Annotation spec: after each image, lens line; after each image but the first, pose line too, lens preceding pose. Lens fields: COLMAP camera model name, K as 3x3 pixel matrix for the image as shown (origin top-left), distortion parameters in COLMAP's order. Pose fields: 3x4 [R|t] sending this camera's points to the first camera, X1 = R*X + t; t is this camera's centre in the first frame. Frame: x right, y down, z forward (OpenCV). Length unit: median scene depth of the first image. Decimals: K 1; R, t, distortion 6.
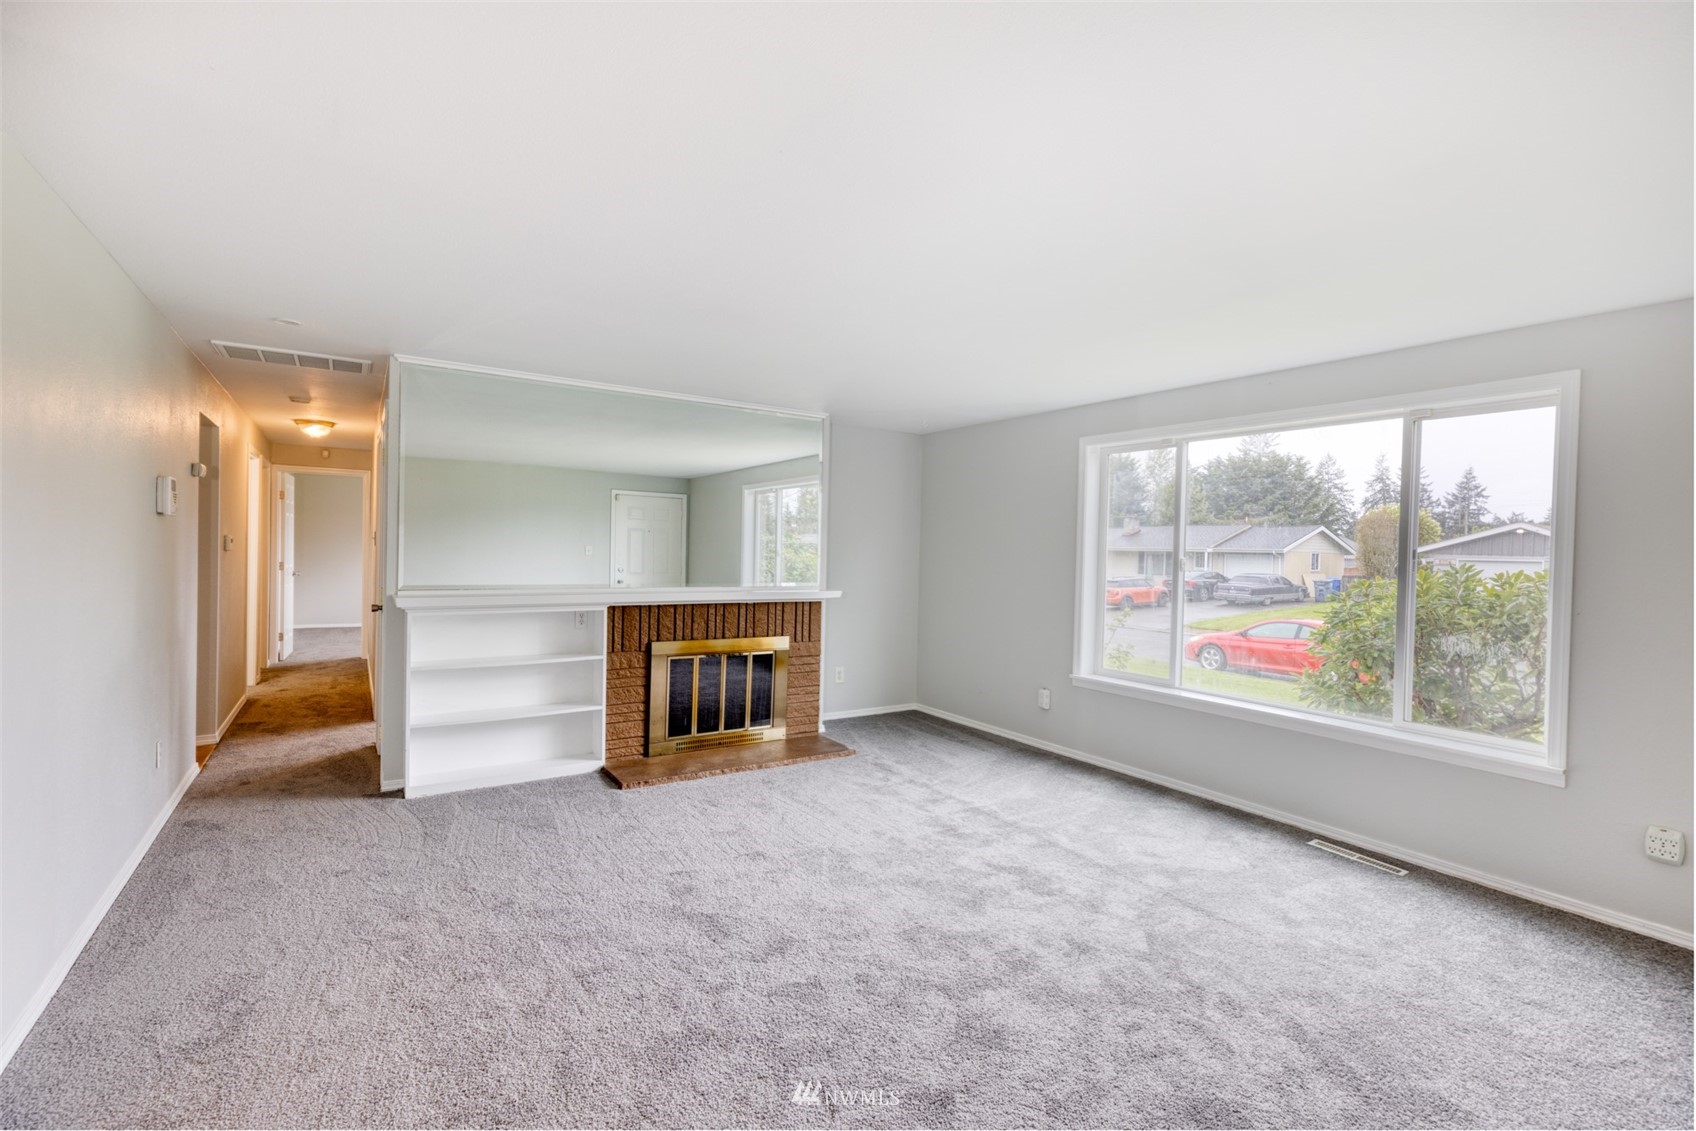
lens RADIAL K [[796.8, 0, 832.4], [0, 796.8, 557.9], [0, 0, 1]] dist [0.002467, 0.000401]
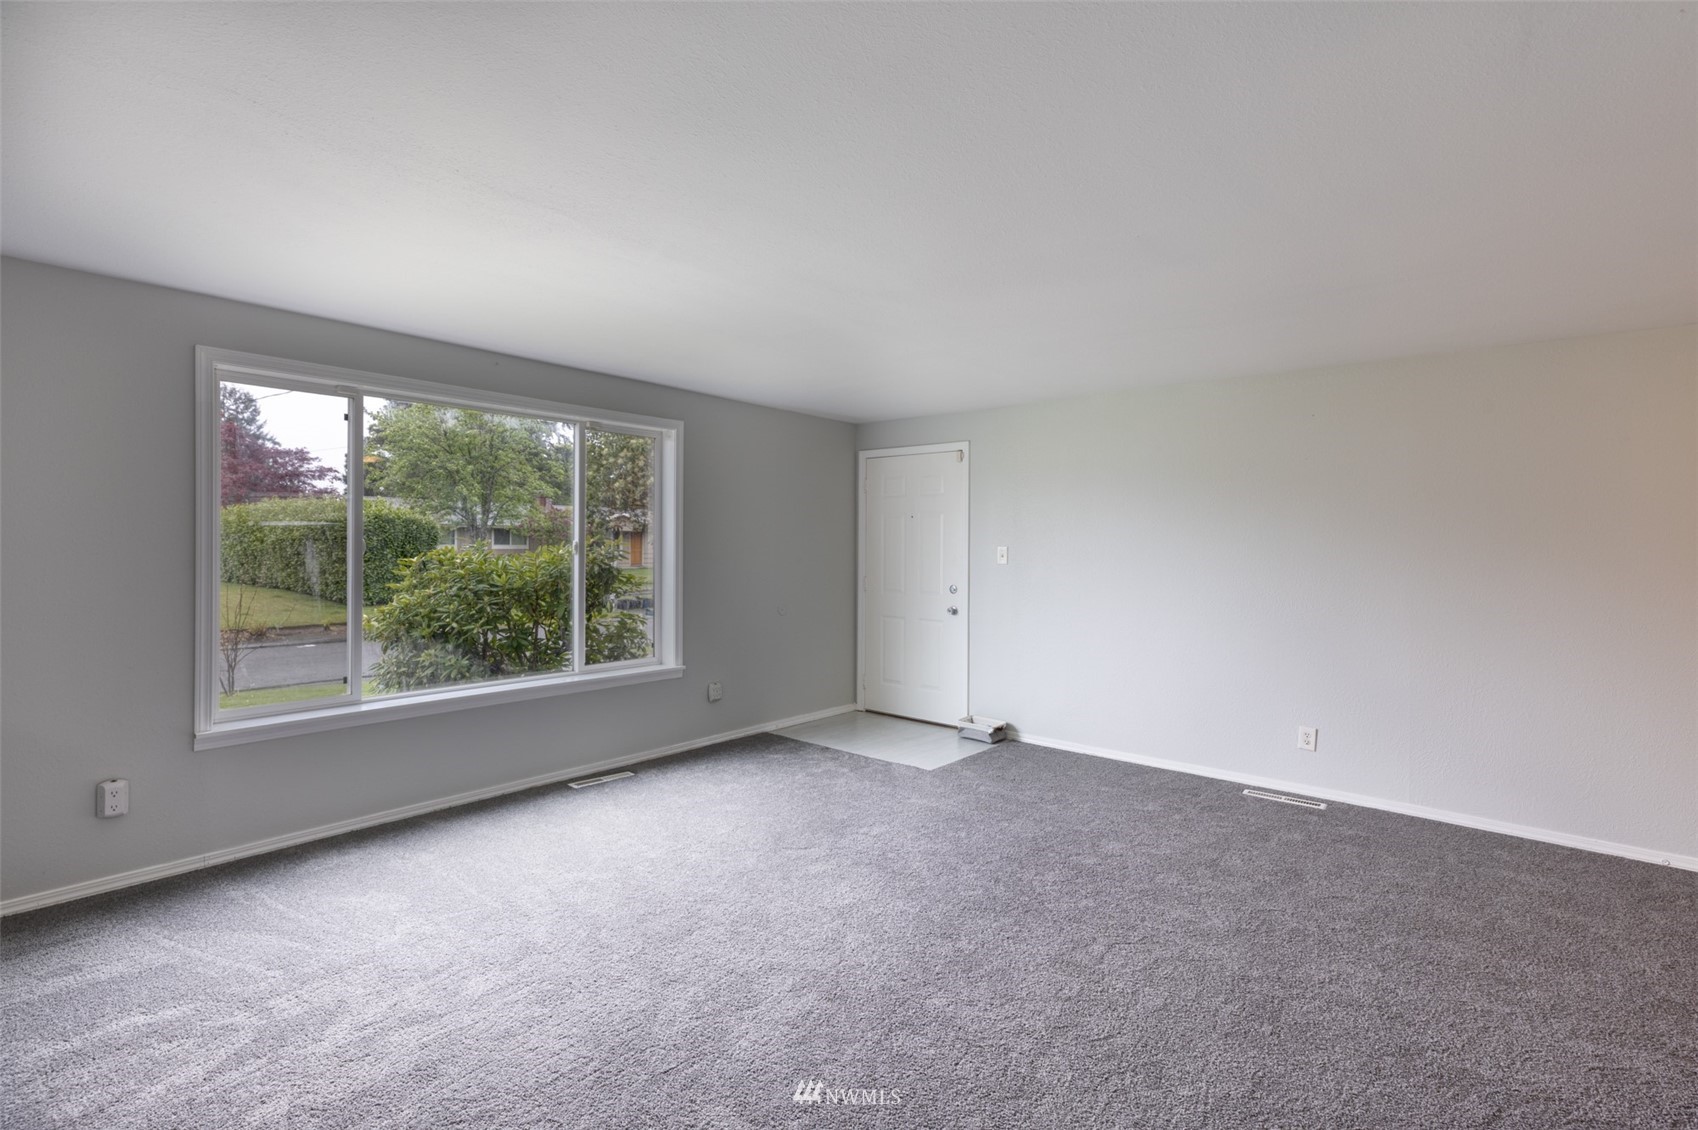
lens RADIAL K [[797.7, 0, 833.4], [0, 797.7, 557.4], [0, 0, 1]] dist [0.002467, 0.000401]
pose [[-0.302727, -0.043596, 0.952080, -0.447101], [-0.002101, 0.998981, 0.045076, -0.018602], [-0.953075, 0.011646, -0.302511, 0.753012]]
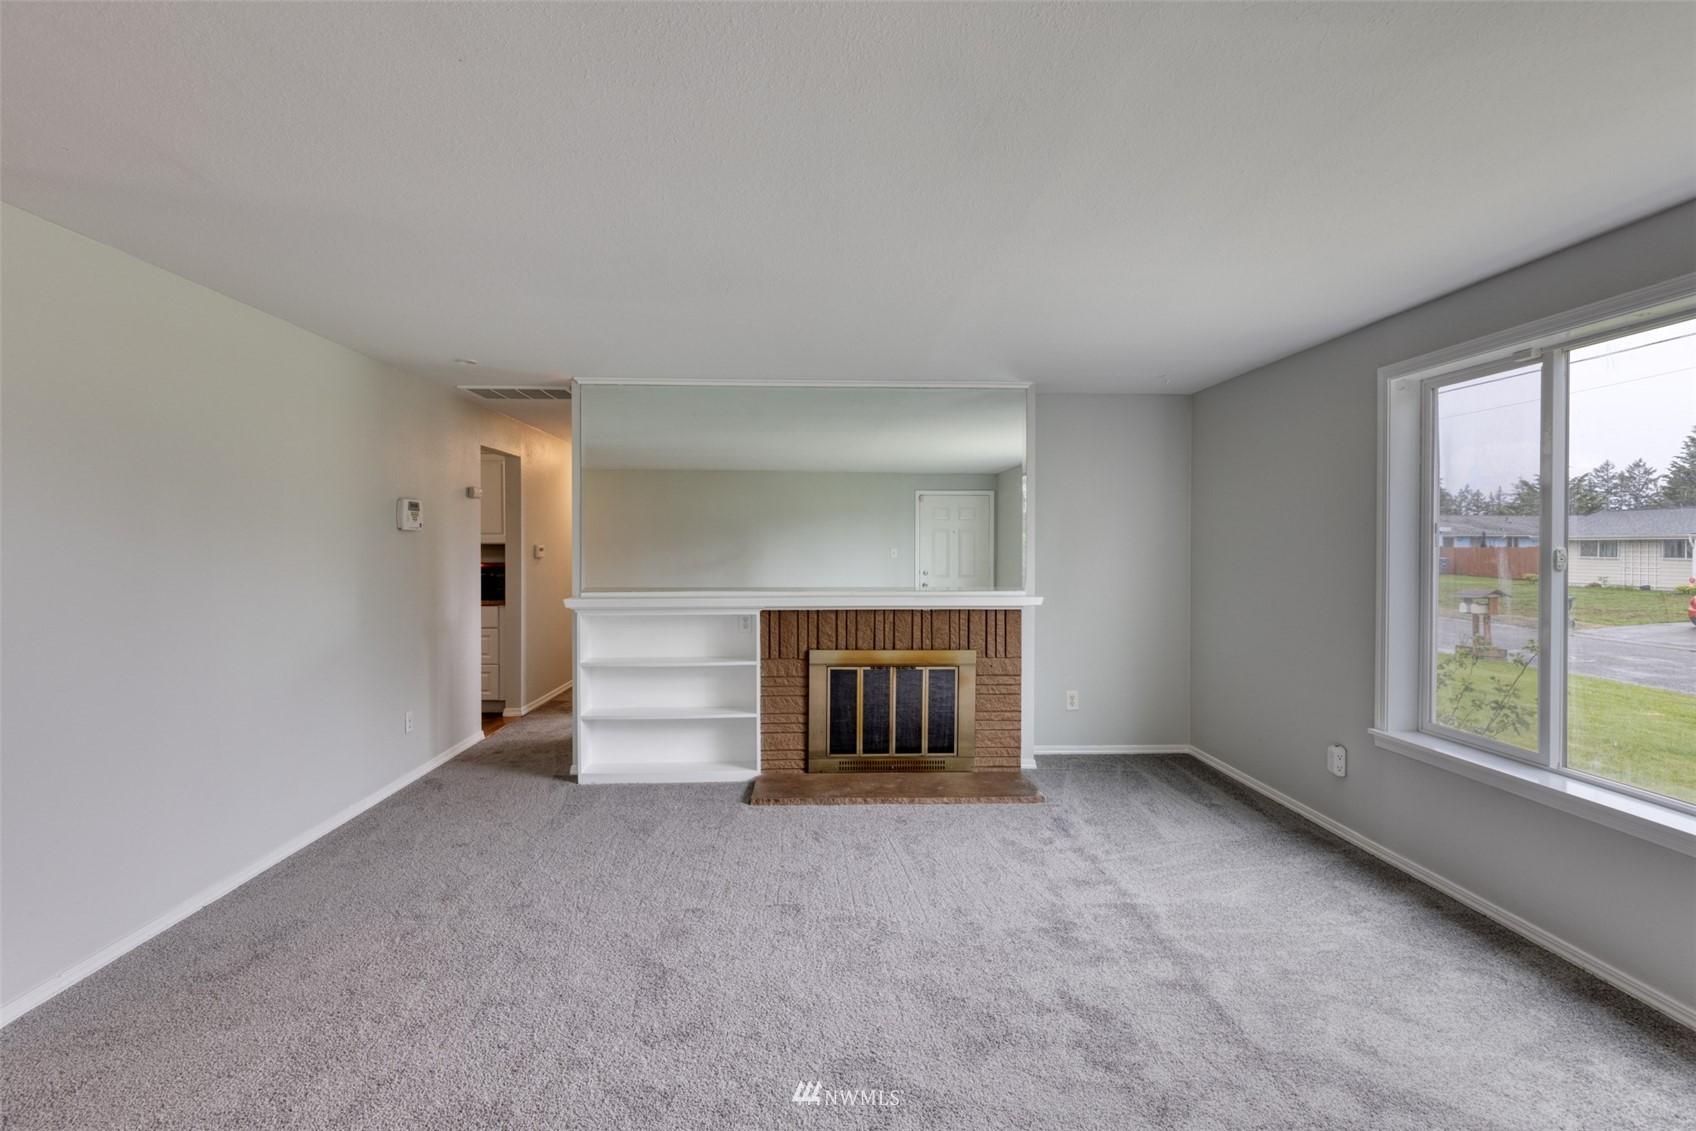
lens RADIAL K [[801.7, 0, 809.7], [0, 801.7, 552.1], [0, 0, 1]] dist [0.001871, 0.000054]
pose [[0.851839, -0.016960, -0.523530, 0.267093], [0.011819, 0.999844, -0.013159, 0.003554], [0.523671, 0.005022, 0.851906, 0.199998]]
